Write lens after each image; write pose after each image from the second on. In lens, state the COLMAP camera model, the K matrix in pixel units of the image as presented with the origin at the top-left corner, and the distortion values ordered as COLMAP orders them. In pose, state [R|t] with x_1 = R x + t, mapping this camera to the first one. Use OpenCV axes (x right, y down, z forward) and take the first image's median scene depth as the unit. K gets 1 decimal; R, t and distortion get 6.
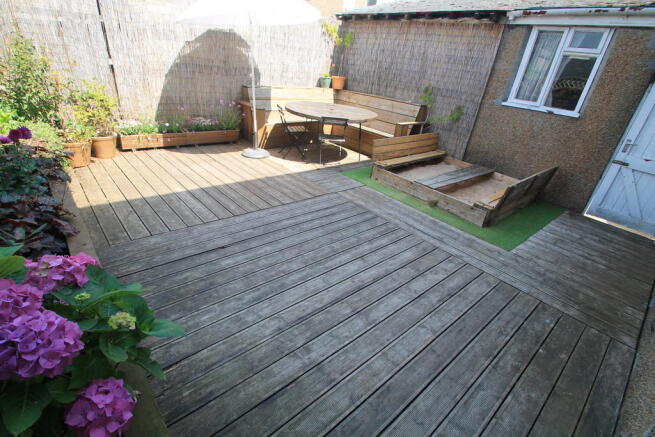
lens RADIAL K [[313.2, 0, 326.8], [0, 313.2, 220.0], [0, 0, 1]] dist [0.000606, -0.000803]
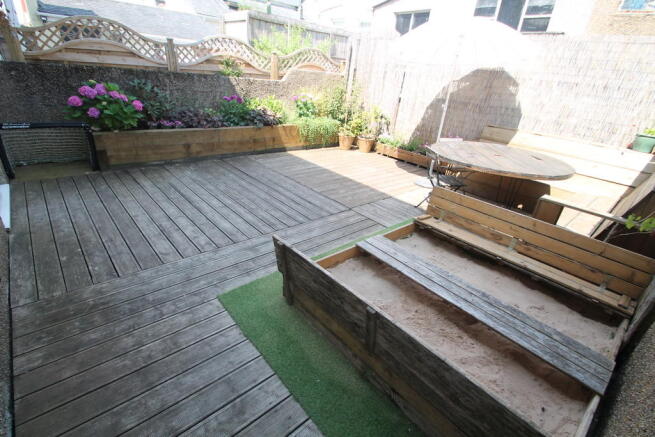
lens RADIAL K [[313.2, 0, 326.7], [0, 313.2, 218.6], [0, 0, 1]] dist [0.000606, -0.000803]
pose [[0.019624, 0.336472, -0.941489, 1.197036], [-0.533374, 0.800002, 0.274789, -0.369953], [0.845652, 0.496774, 0.195164, 0.988590]]
